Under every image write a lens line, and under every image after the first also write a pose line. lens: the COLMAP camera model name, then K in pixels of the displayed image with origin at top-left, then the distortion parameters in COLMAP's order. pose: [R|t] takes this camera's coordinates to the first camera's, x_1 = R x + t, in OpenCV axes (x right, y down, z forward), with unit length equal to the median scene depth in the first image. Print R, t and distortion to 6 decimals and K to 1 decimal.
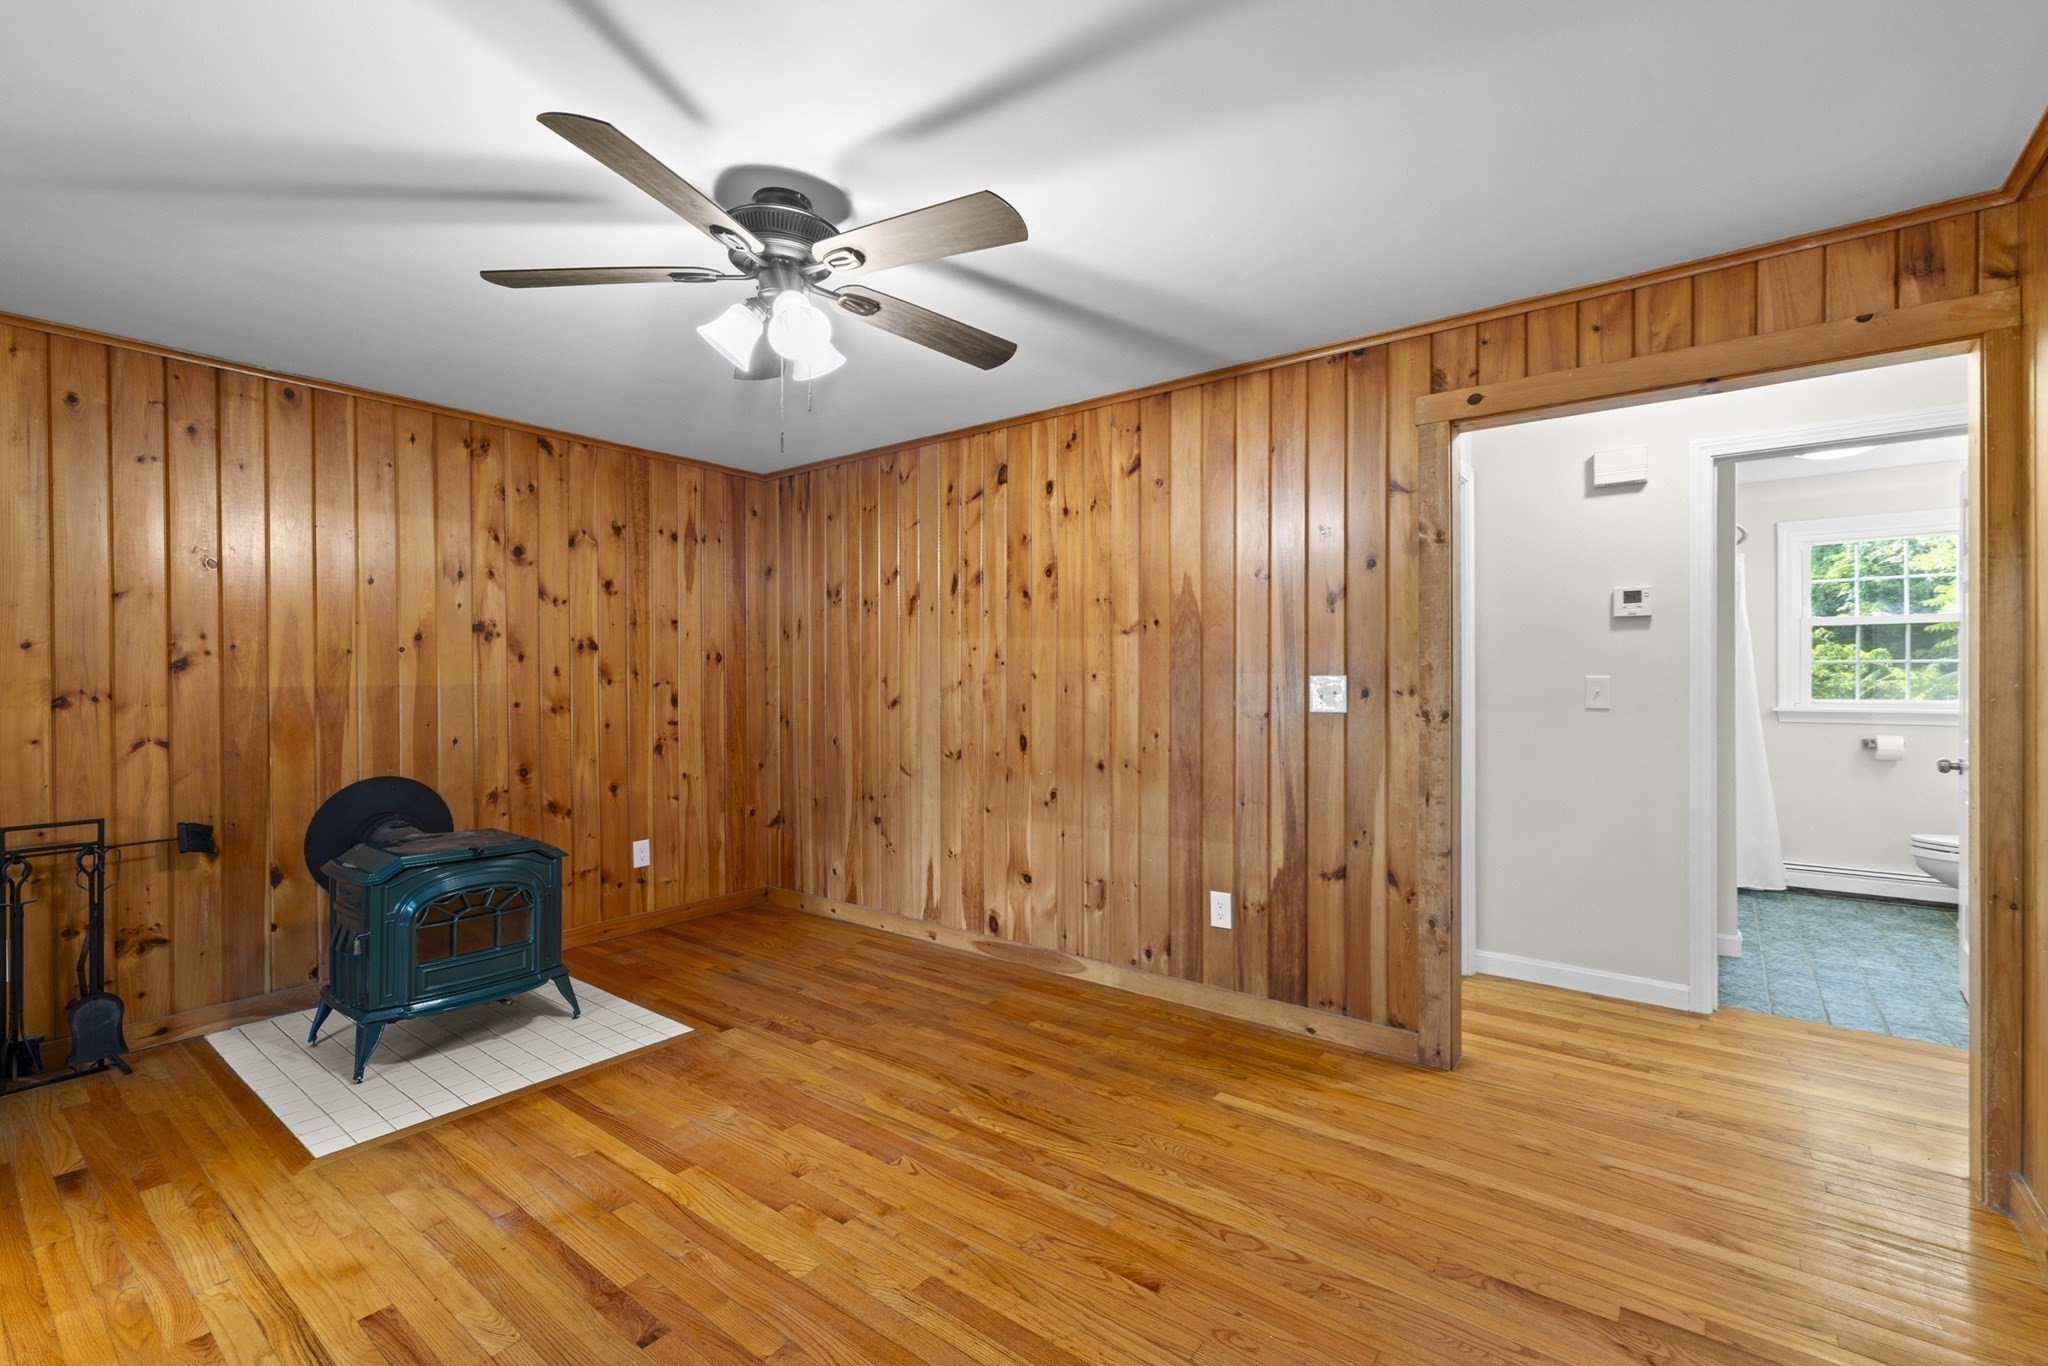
lens RADIAL K [[892.8, 0, 1030.0], [0, 892.8, 676.1], [0, 0, 1]] dist [-0.003463, 0.000566]
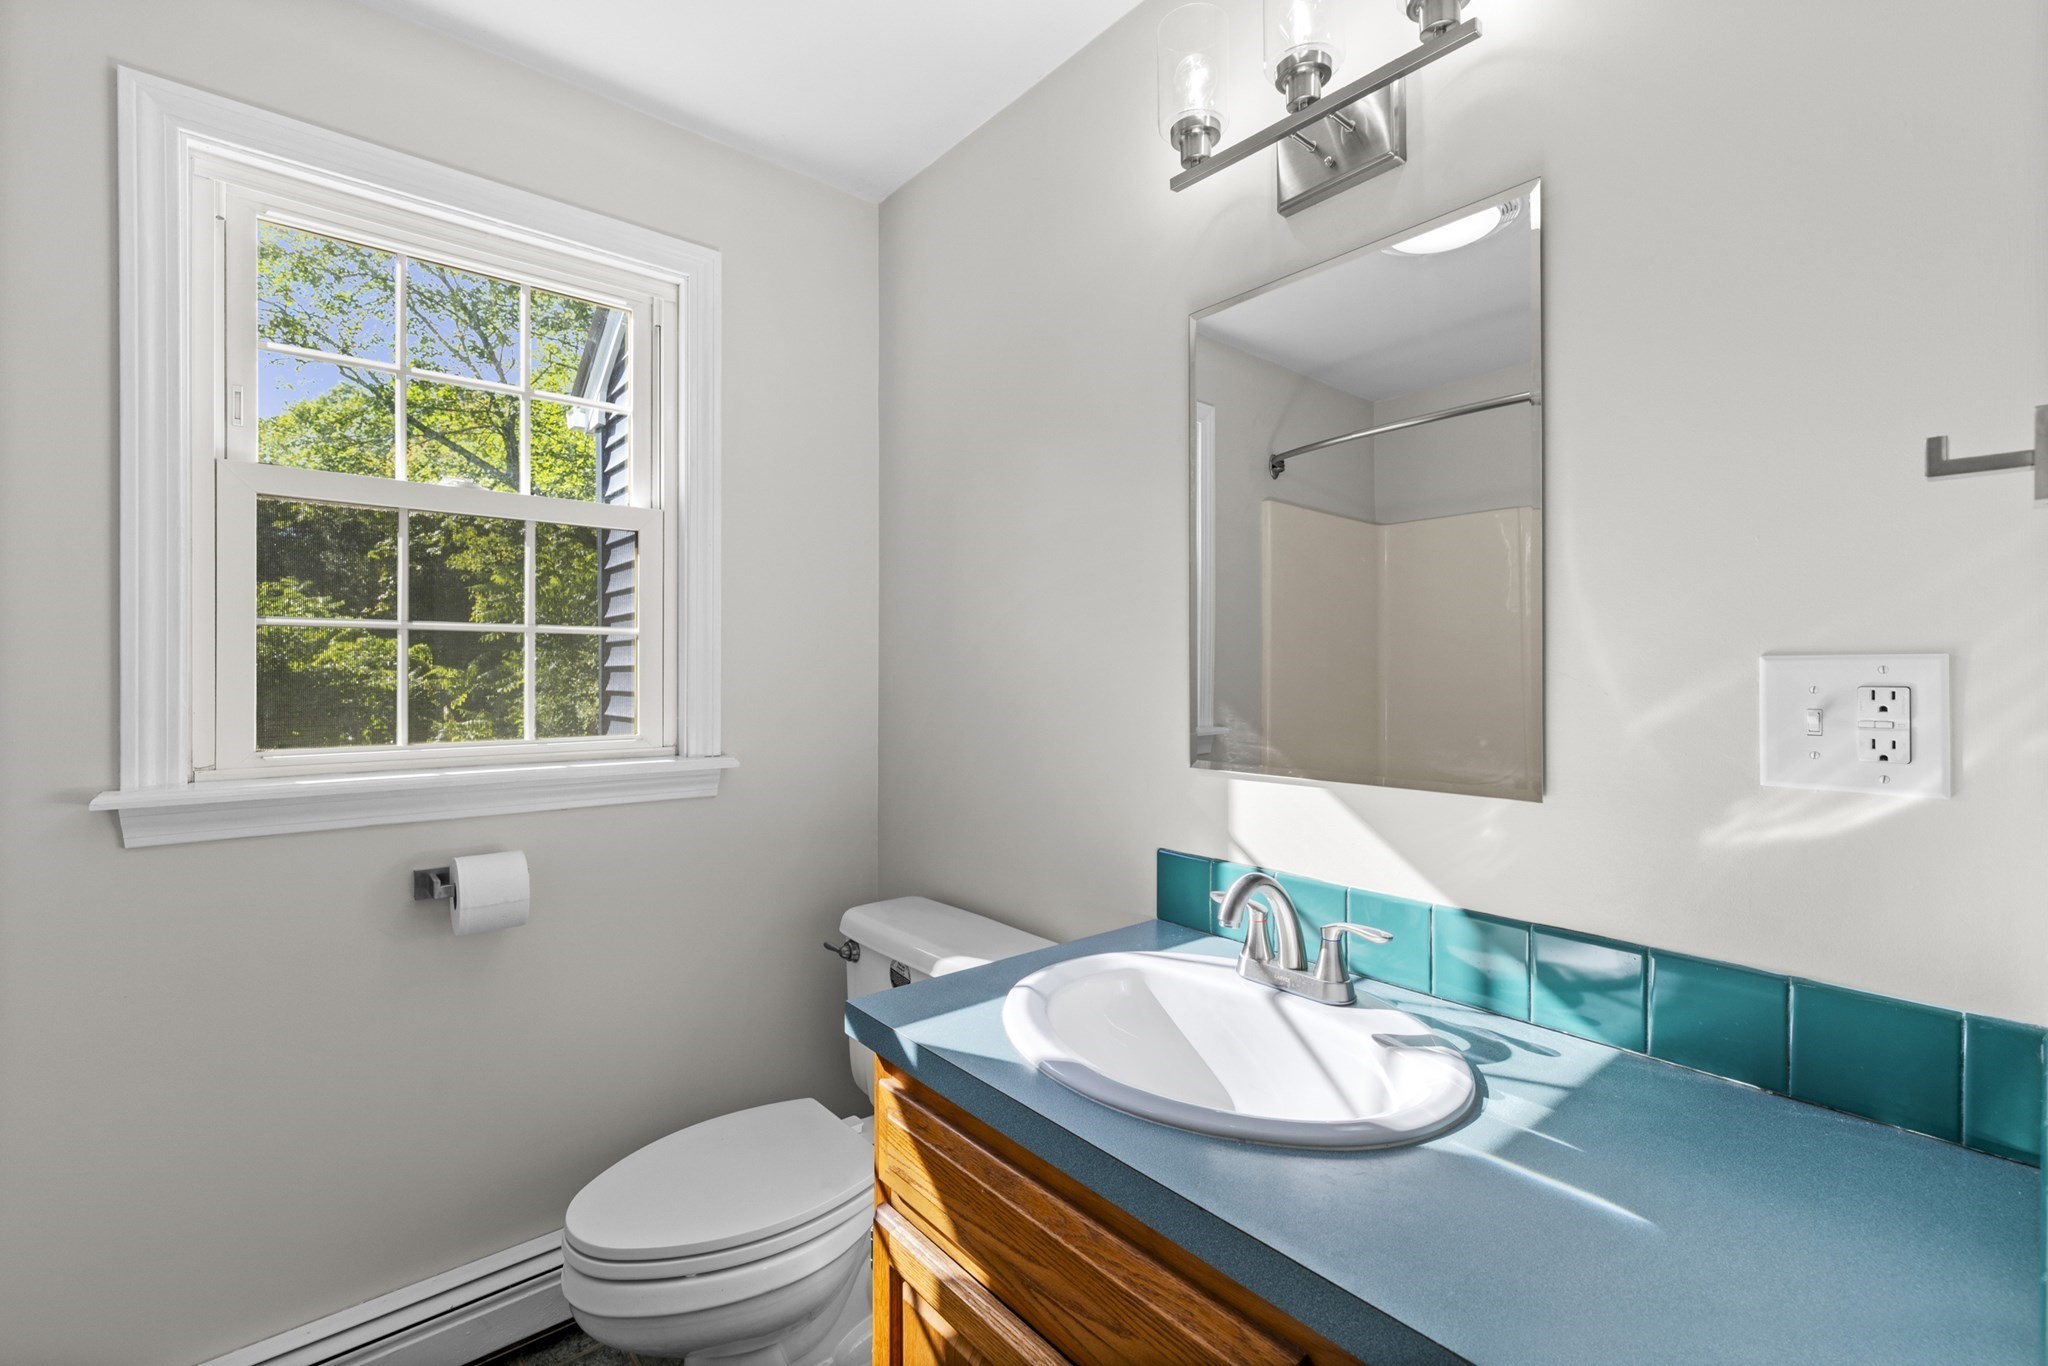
lens RADIAL K [[892.8, 0, 1030.0], [0, 892.8, 676.1], [0, 0, 1]] dist [-0.003463, 0.000566]
pose [[0.204642, -0.000227, 0.978837, 0.663806], [-0.002040, 0.999998, 0.000659, 0.000962], [-0.978835, -0.002131, 0.204641, 0.715020]]
